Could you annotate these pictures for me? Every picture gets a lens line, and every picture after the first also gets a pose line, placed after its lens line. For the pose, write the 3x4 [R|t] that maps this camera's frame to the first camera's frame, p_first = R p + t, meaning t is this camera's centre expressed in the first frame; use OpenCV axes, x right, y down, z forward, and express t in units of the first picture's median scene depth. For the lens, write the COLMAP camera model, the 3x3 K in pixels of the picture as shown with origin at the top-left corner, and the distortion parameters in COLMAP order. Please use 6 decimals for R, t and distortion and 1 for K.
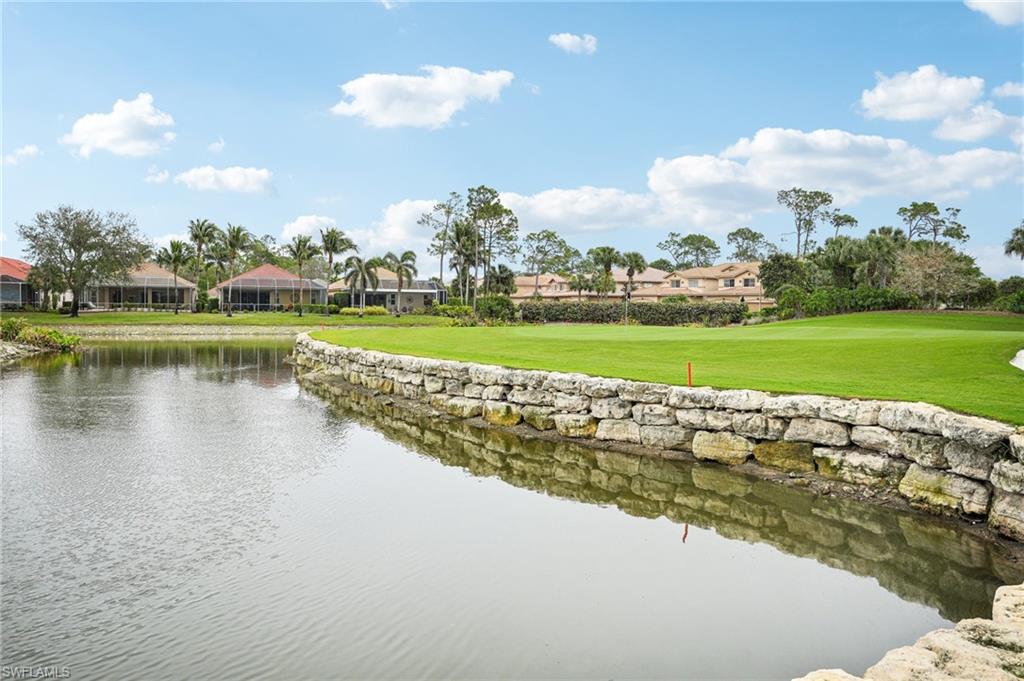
lens RADIAL K [[771.0, 0, 512.0], [0, 771.0, 340.5], [0, 0, 1]] dist [0.002216, 0.000165]
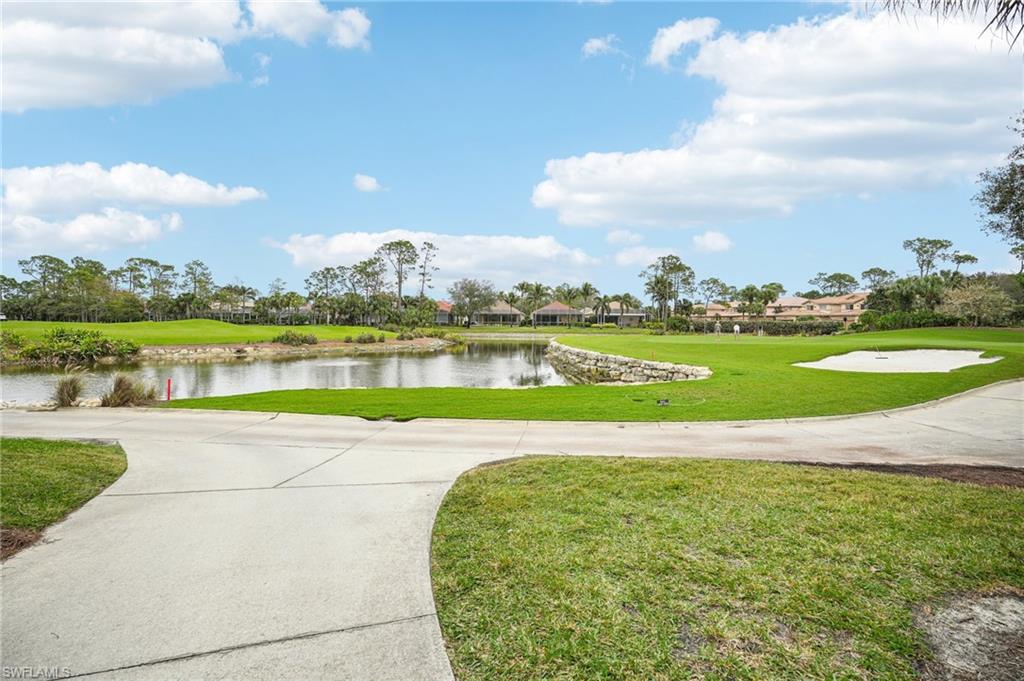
lens RADIAL K [[463.6, 0, 512.0], [0, 463.6, 340.5], [0, 0, 1]] dist [0.000281, -0.006644]
pose [[0.905471, 0.015367, -0.424131, 0.085136], [-0.016210, 0.999867, 0.001619, -0.000685], [0.424099, 0.005409, 0.905600, -0.112088]]
